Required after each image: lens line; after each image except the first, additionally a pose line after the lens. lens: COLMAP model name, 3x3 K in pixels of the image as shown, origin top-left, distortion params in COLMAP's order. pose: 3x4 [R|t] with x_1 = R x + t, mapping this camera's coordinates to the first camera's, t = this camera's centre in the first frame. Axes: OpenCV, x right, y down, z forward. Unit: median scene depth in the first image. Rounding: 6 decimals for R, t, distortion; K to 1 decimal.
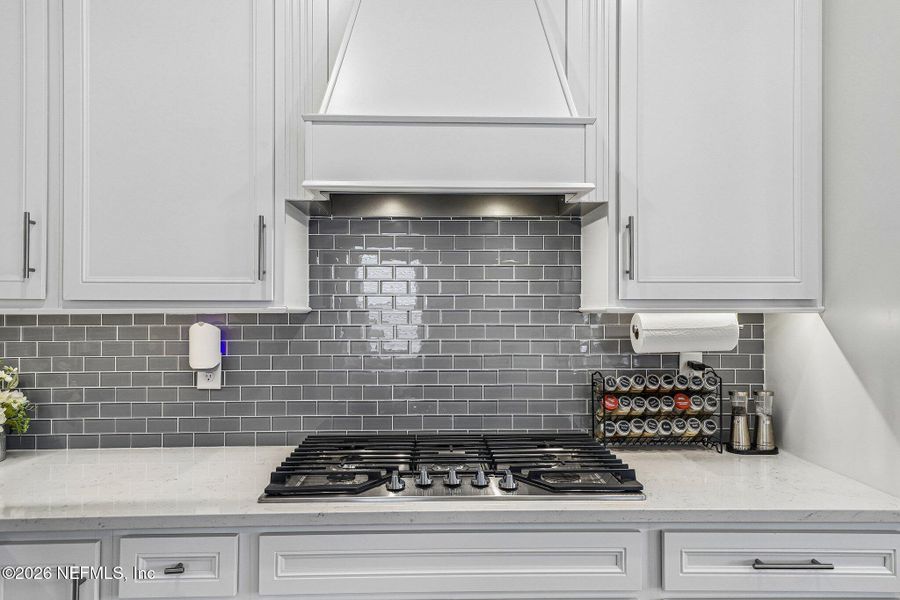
lens RADIAL K [[545.6, 0, 450.0], [0, 545.6, 300.0], [0, 0, 1]] dist [-0.000223, 0.000127]
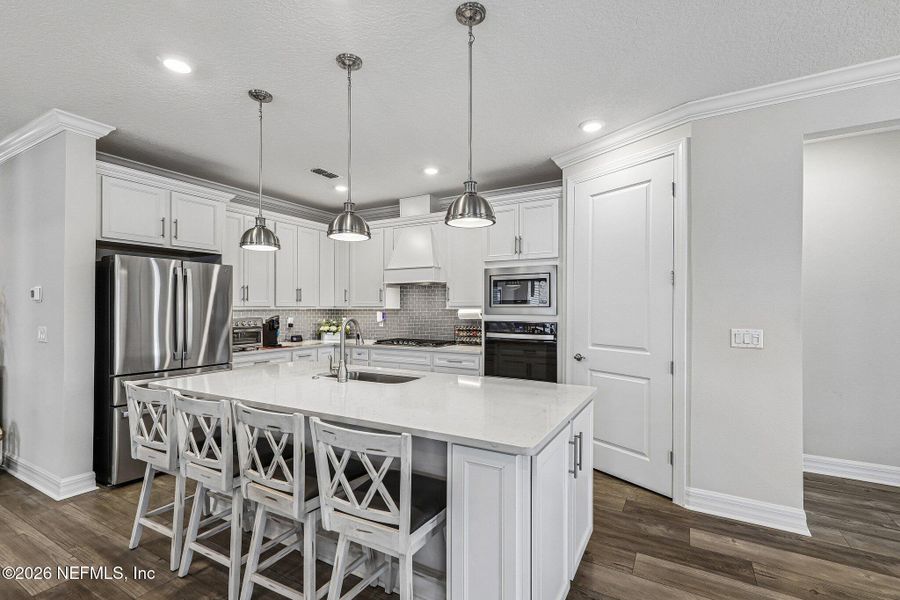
lens RADIAL K [[405.6, 0, 450.0], [0, 405.6, 300.0], [0, 0, 1]] dist [0.008556, 0.000238]
pose [[0.855622, -0.006561, -0.517559, 1.694206], [0.006633, 0.999977, -0.001711, -0.037091], [0.517559, -0.001969, 0.855646, -1.460125]]
